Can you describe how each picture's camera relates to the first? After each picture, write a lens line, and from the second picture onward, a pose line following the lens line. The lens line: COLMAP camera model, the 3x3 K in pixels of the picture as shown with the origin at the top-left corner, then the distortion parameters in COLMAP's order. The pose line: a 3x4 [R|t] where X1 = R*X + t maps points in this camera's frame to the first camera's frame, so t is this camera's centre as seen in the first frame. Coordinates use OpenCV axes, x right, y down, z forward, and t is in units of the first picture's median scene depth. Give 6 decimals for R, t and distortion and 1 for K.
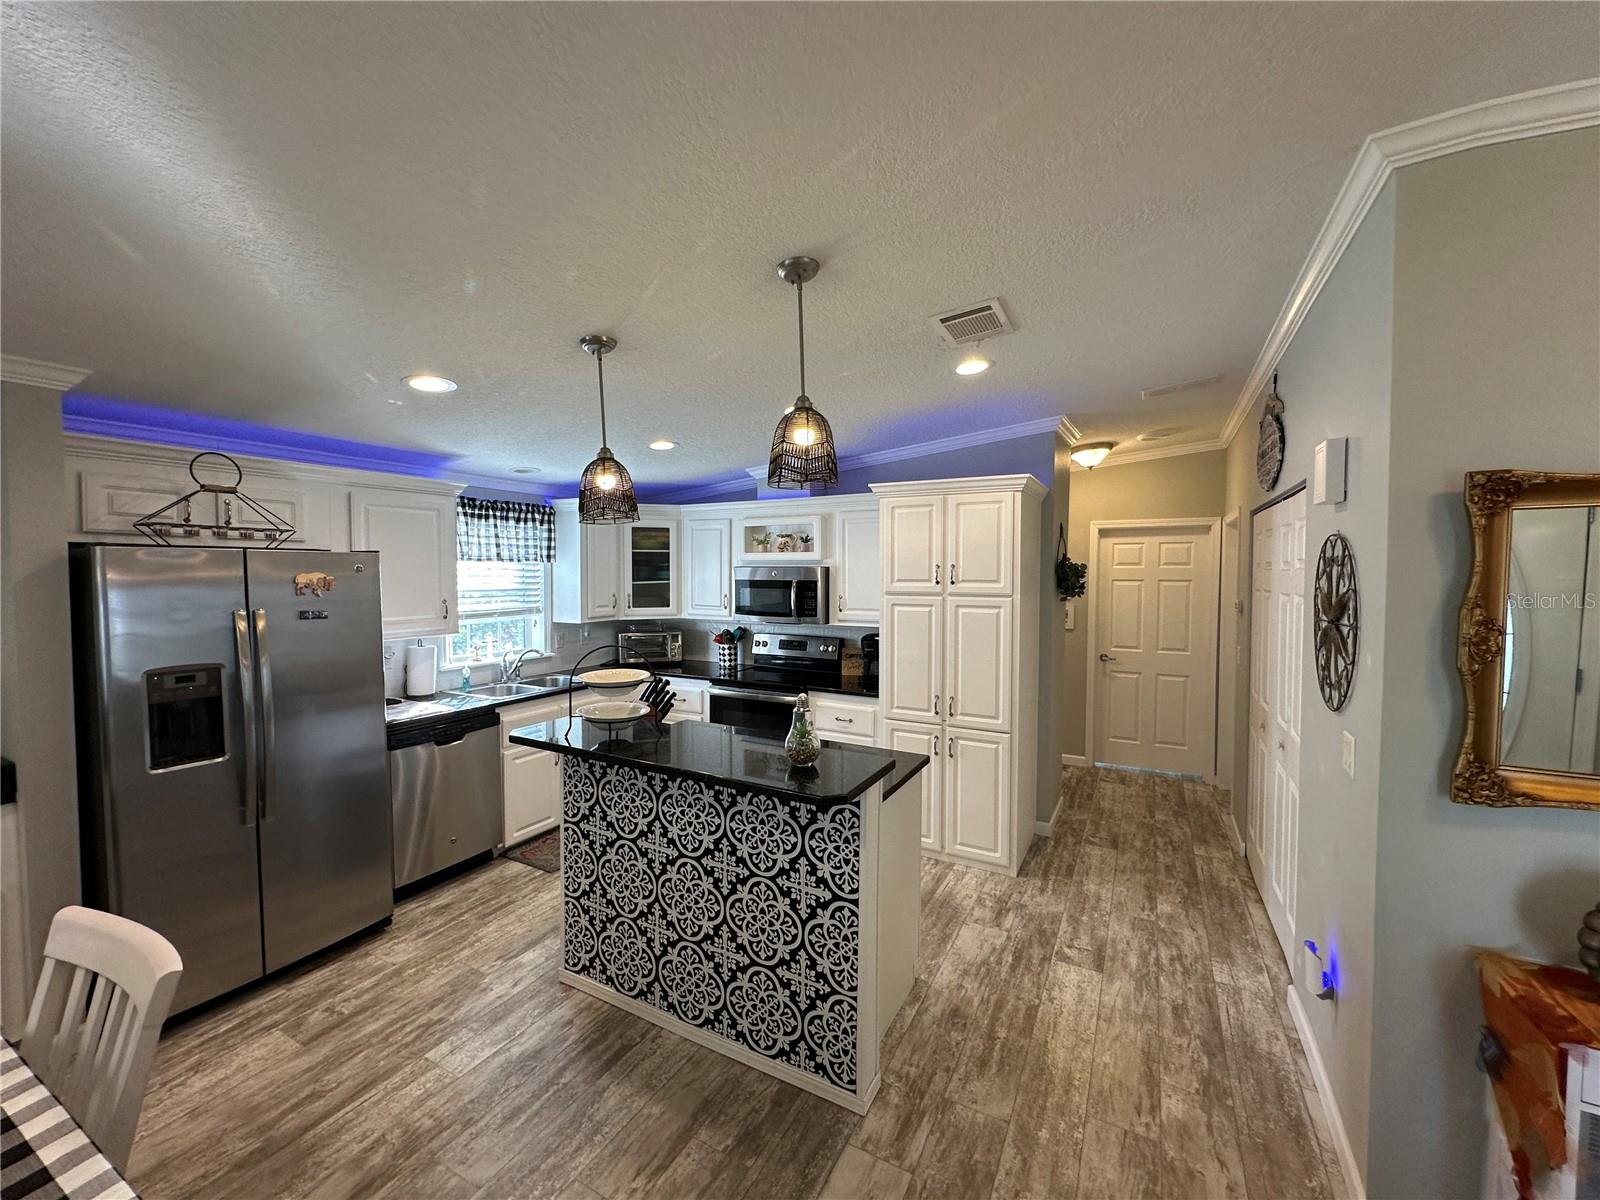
lens RADIAL K [[640.2, 0, 800.7], [0, 640.2, 596.2], [0, 0, 1]] dist [-0.004492, 0.000838]
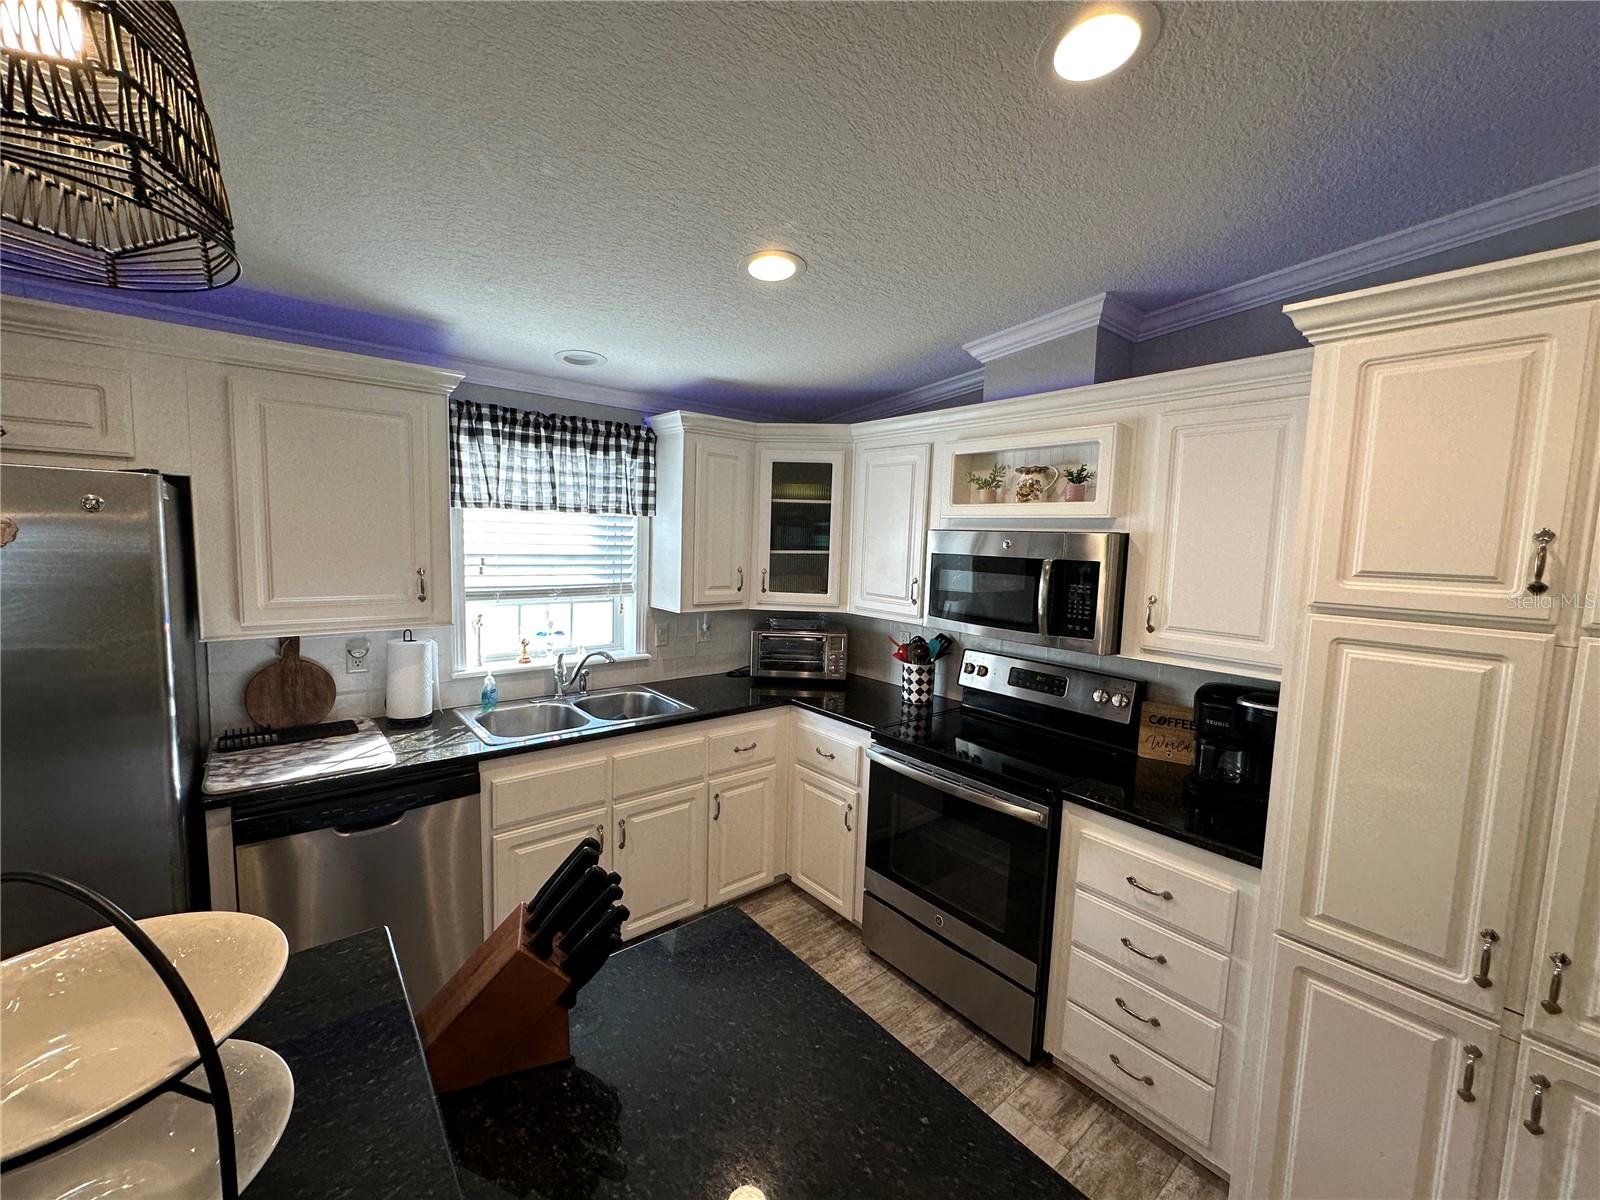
lens RADIAL K [[640.2, 0, 799.3], [0, 640.2, 598.6], [0, 0, 1]] dist [-0.004492, 0.000838]
pose [[0.929559, 0.063192, -0.363218, -0.006955], [-0.044518, 0.997231, 0.059567, -0.015237], [0.365976, -0.039201, 0.929798, 0.471876]]
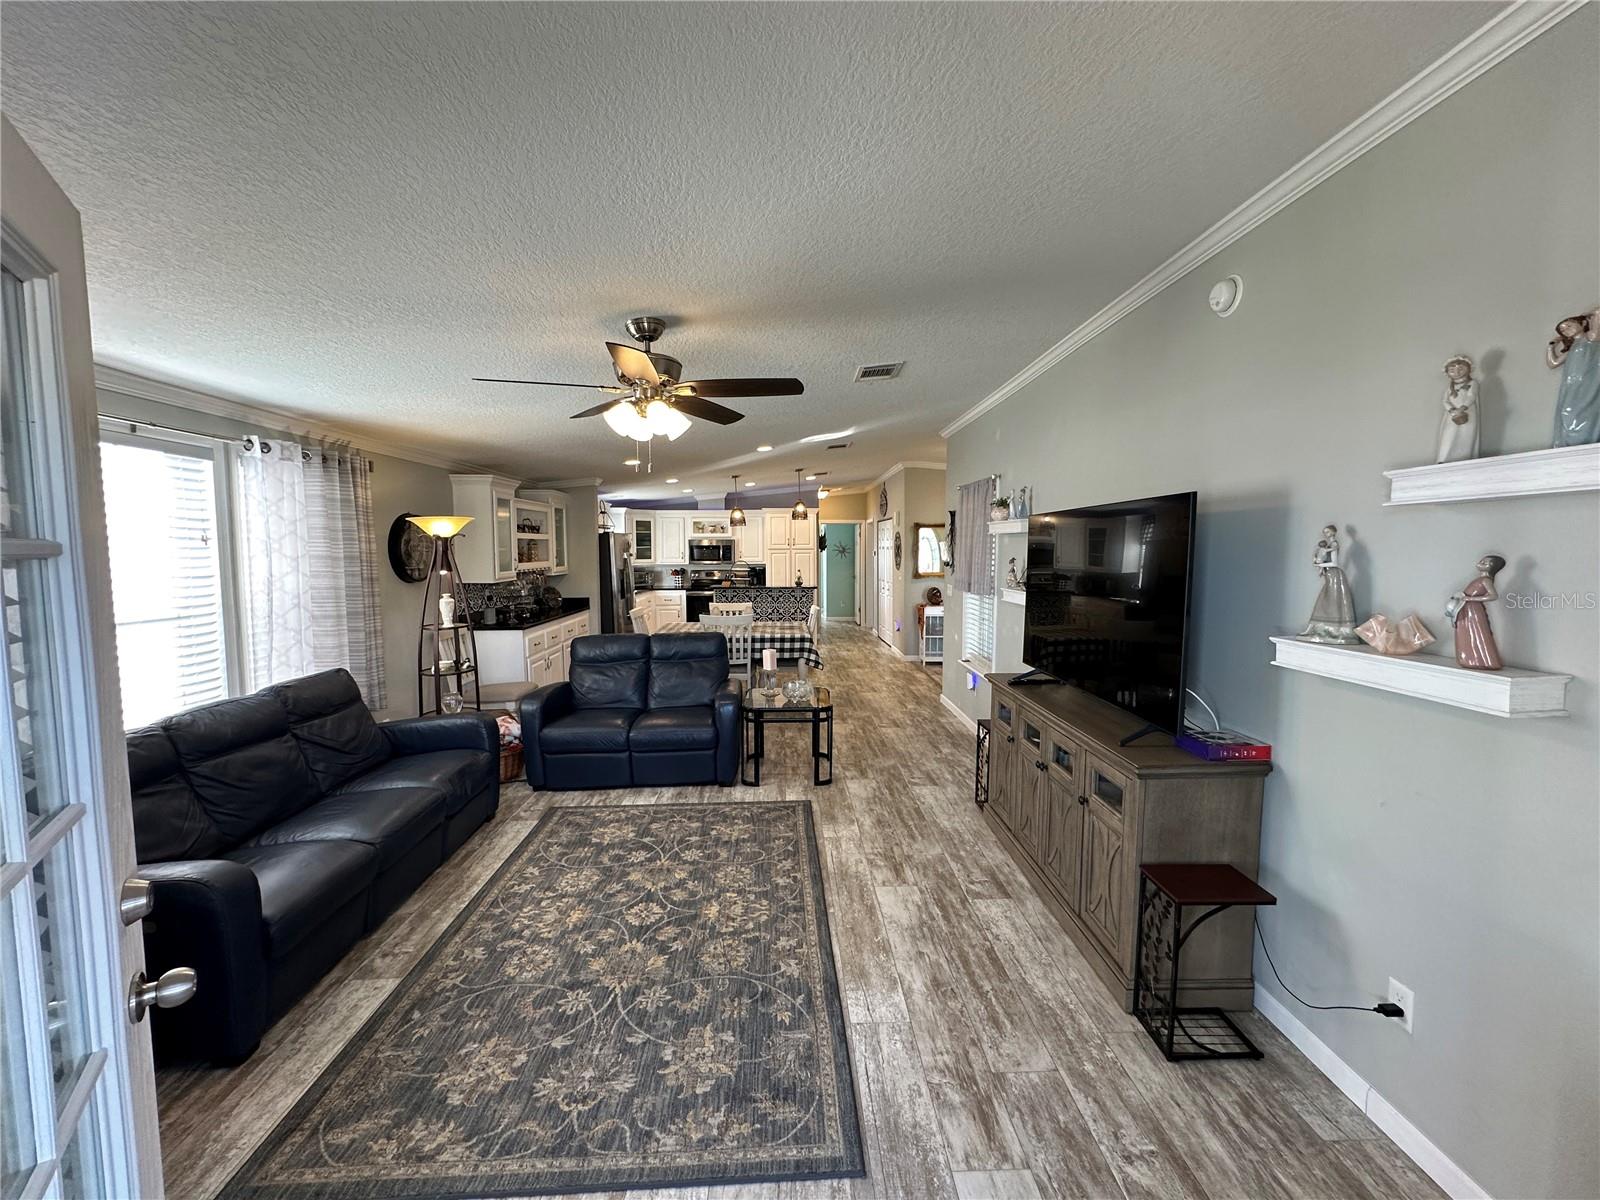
lens RADIAL K [[640.2, 0, 805.5], [0, 640.2, 596.8], [0, 0, 1]] dist [-0.004492, 0.000838]
pose [[0.858677, -0.045486, 0.510494, -0.955276], [0.025652, 0.998620, 0.045832, 0.064953], [-0.511874, -0.026260, 0.858659, -1.193298]]
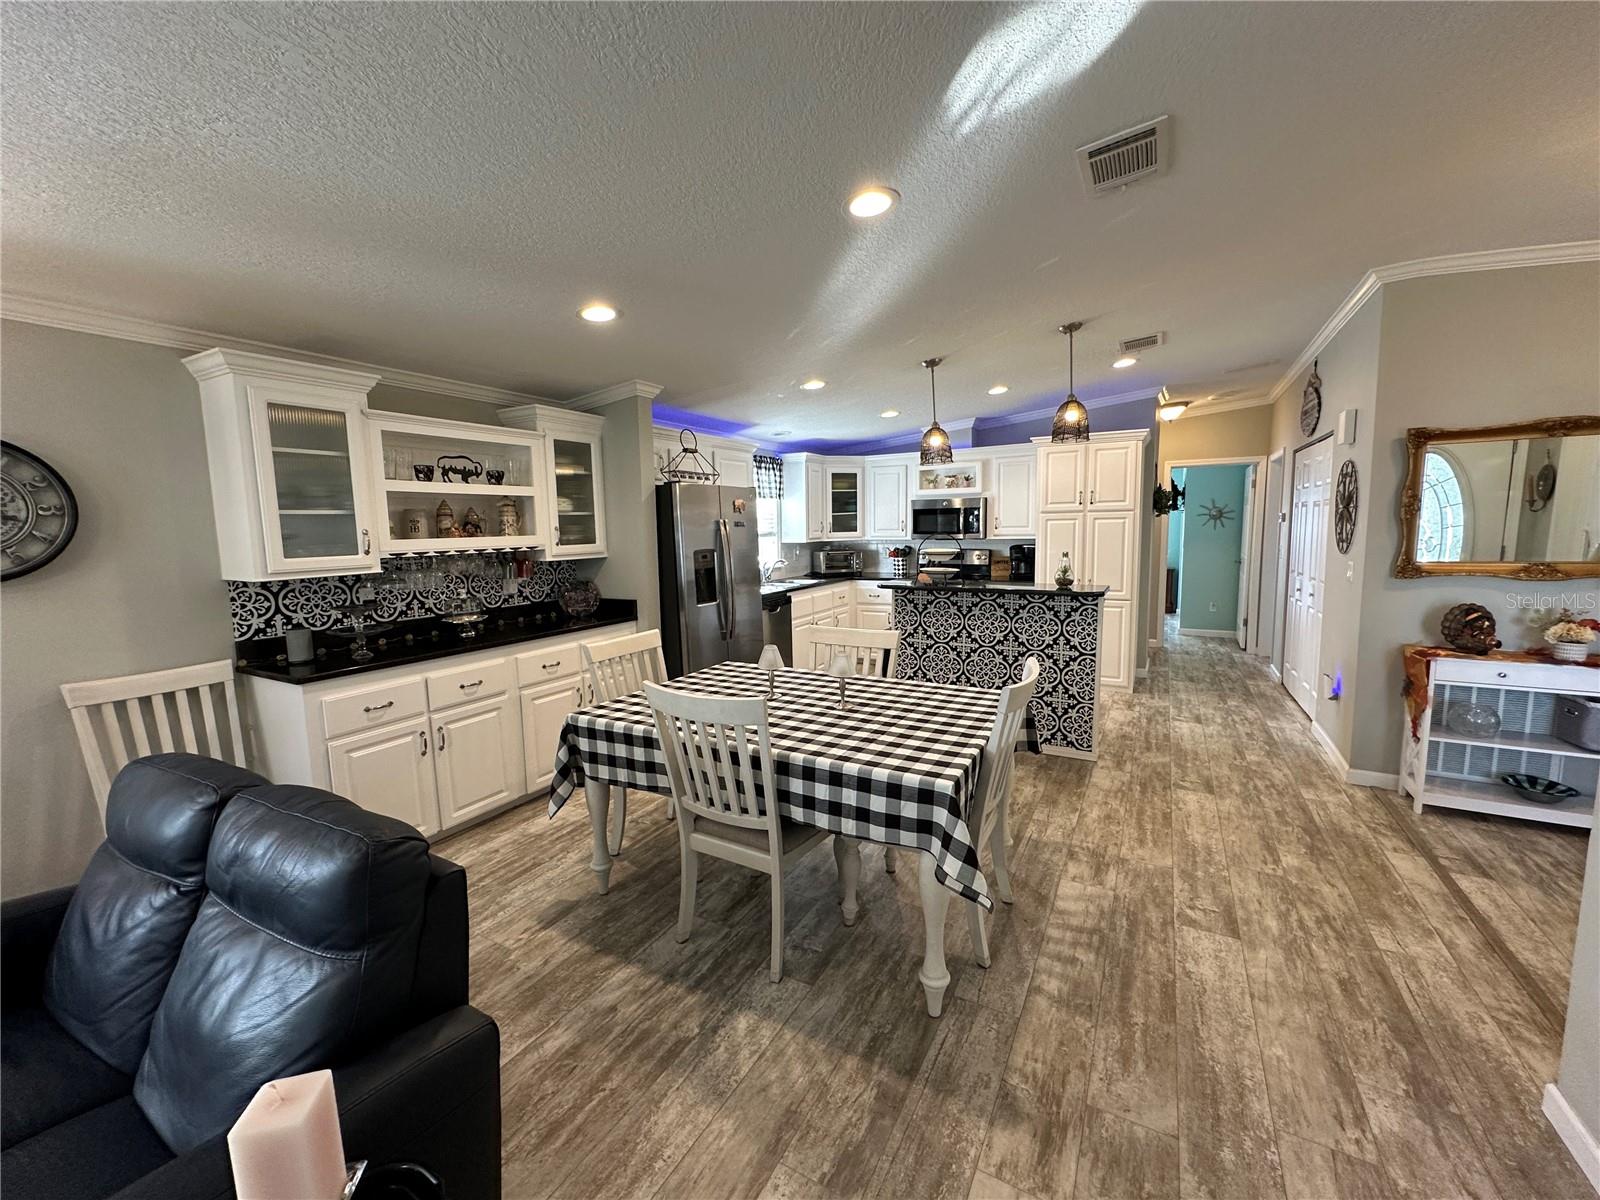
lens RADIAL K [[640.2, 0, 798.9], [0, 640.2, 597.8], [0, 0, 1]] dist [-0.004492, 0.000838]
pose [[0.999611, -0.019287, -0.020133, -0.344593], [0.020736, 0.997008, 0.074459, 0.060551], [0.018637, -0.074847, 0.997021, -0.428791]]
